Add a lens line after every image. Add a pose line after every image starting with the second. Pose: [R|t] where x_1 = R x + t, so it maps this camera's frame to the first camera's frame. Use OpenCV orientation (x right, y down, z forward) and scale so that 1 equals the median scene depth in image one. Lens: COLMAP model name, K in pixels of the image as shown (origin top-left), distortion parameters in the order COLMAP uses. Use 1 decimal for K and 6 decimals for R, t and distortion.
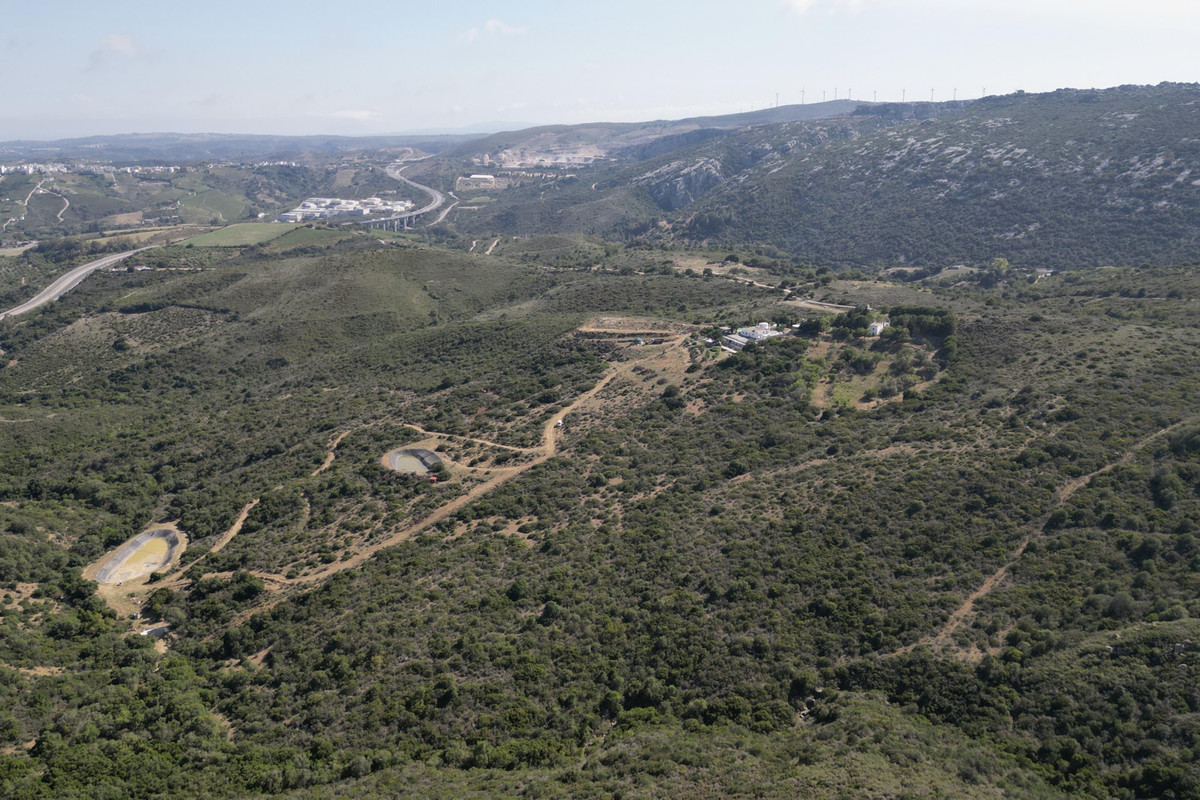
lens RADIAL K [[990.5, 0, 595.9], [0, 990.5, 393.2], [0, 0, 1]] dist [0.084055, -0.090404]
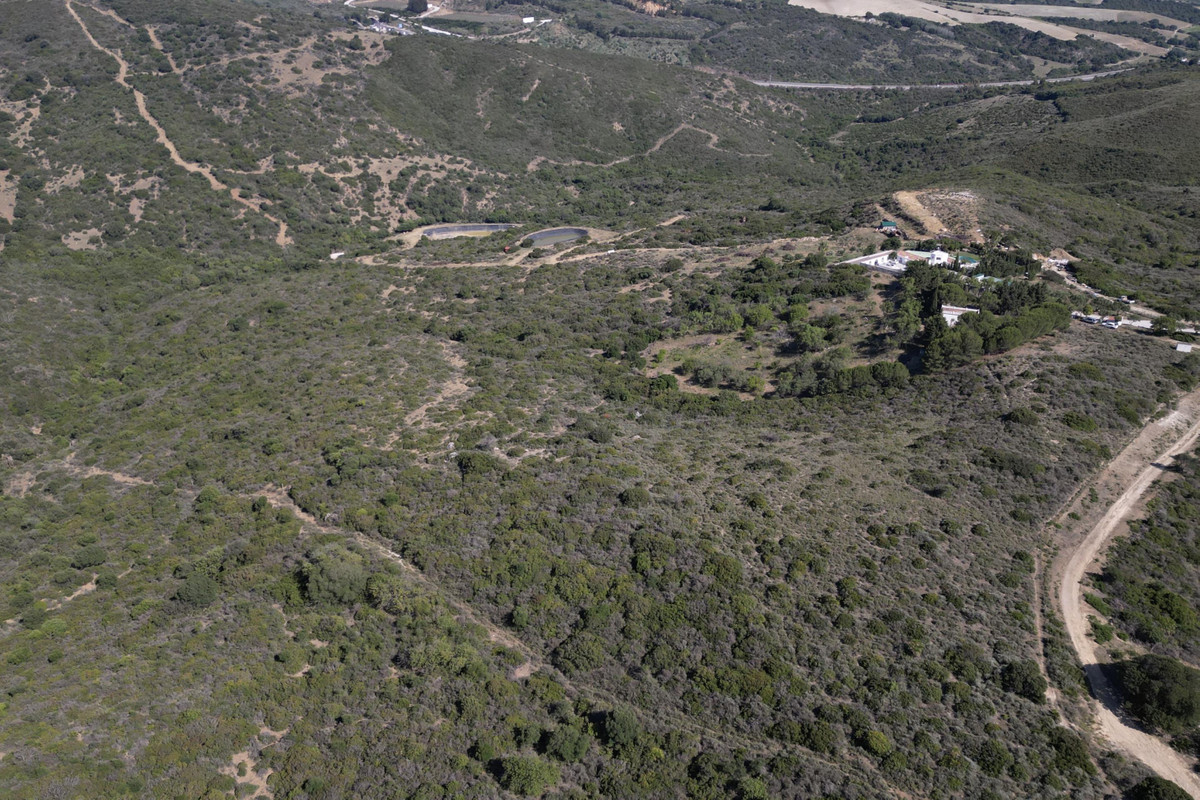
lens RADIAL K [[990.5, 0, 599.3], [0, 990.5, 398.0], [0, 0, 1]] dist [0.084055, -0.090404]
pose [[0.191007, 0.453996, -0.870290, 0.440392], [-0.259455, 0.878431, 0.401299, -0.116107], [0.946678, 0.149150, 0.285578, 0.424363]]
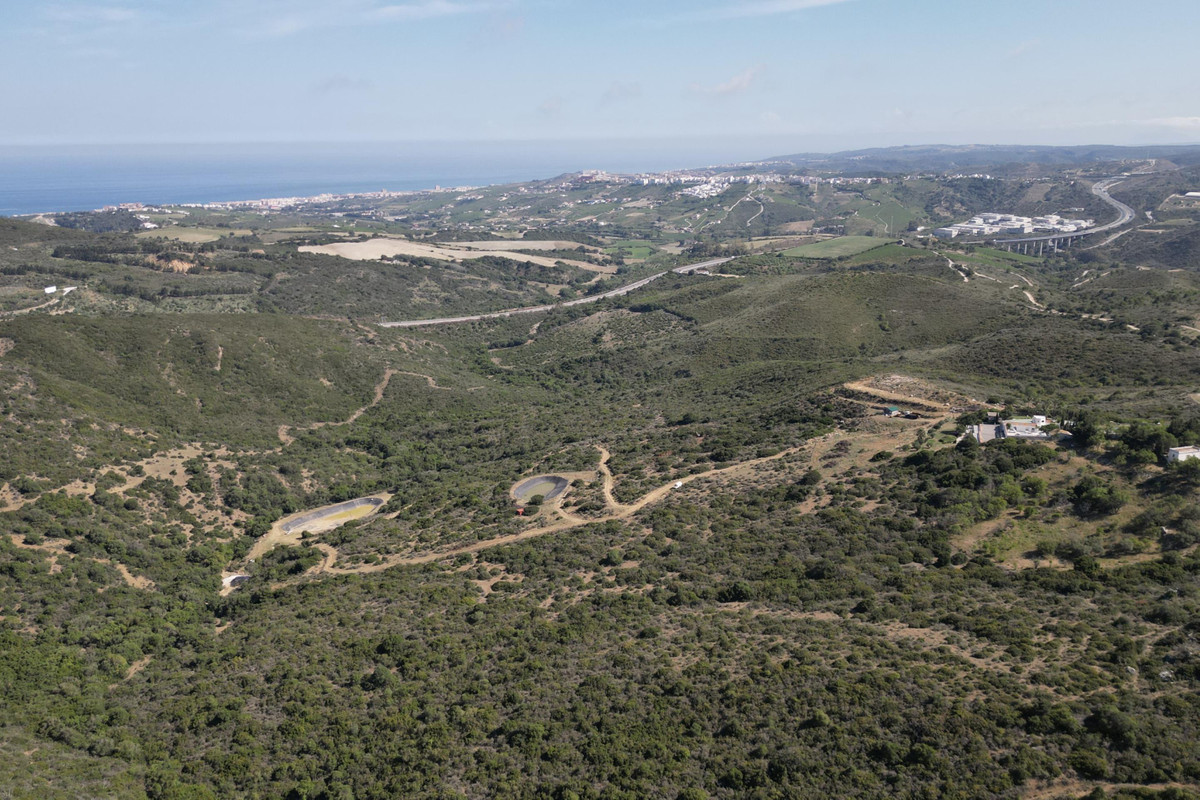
lens RADIAL K [[990.5, 0, 599.9], [0, 990.5, 398.8], [0, 0, 1]] dist [0.084055, -0.090404]
pose [[0.741675, 0.167045, -0.649626, 0.257454], [-0.170254, 0.983659, 0.058560, -0.046324], [0.648792, 0.067169, 0.757995, 0.166393]]
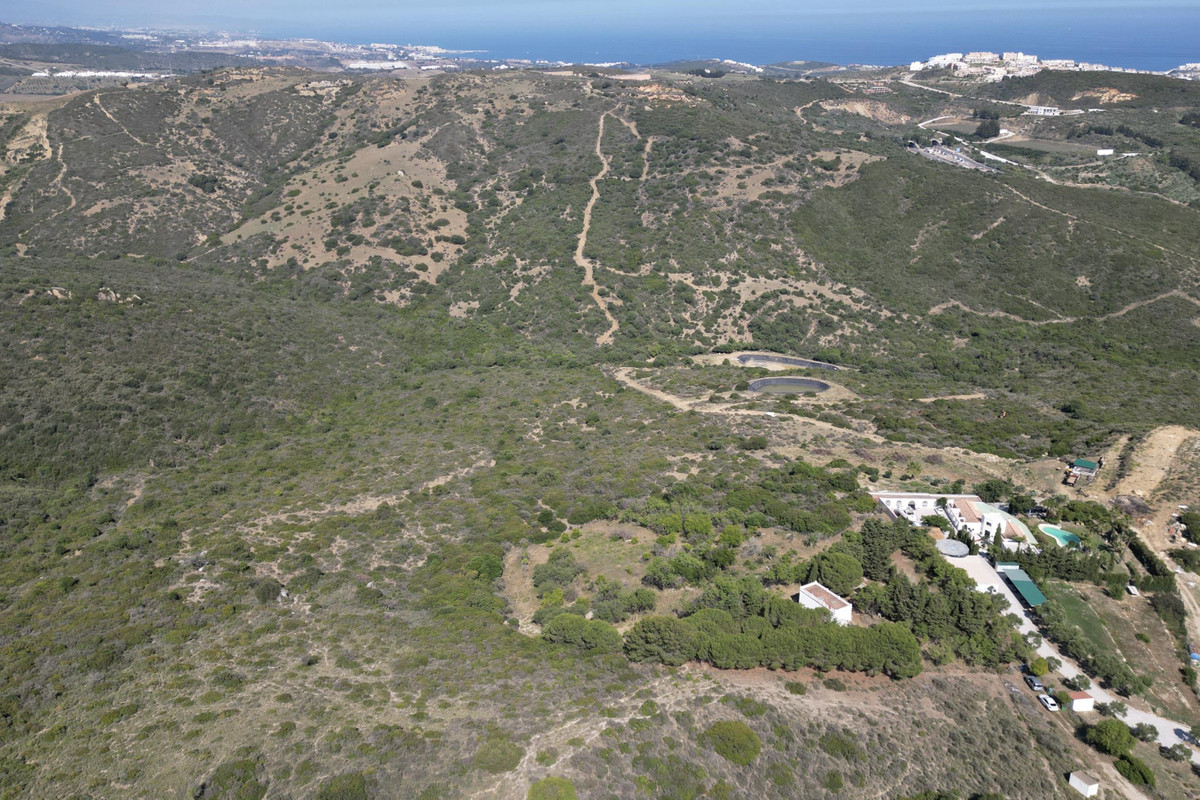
lens RADIAL K [[990.5, 0, 599.1], [0, 990.5, 406.4], [0, 0, 1]] dist [0.084055, -0.090404]
pose [[-0.452166, 0.337113, -0.825773, 0.363482], [-0.222493, 0.853925, 0.470435, -0.170586], [0.863738, 0.396444, -0.311111, 0.627268]]
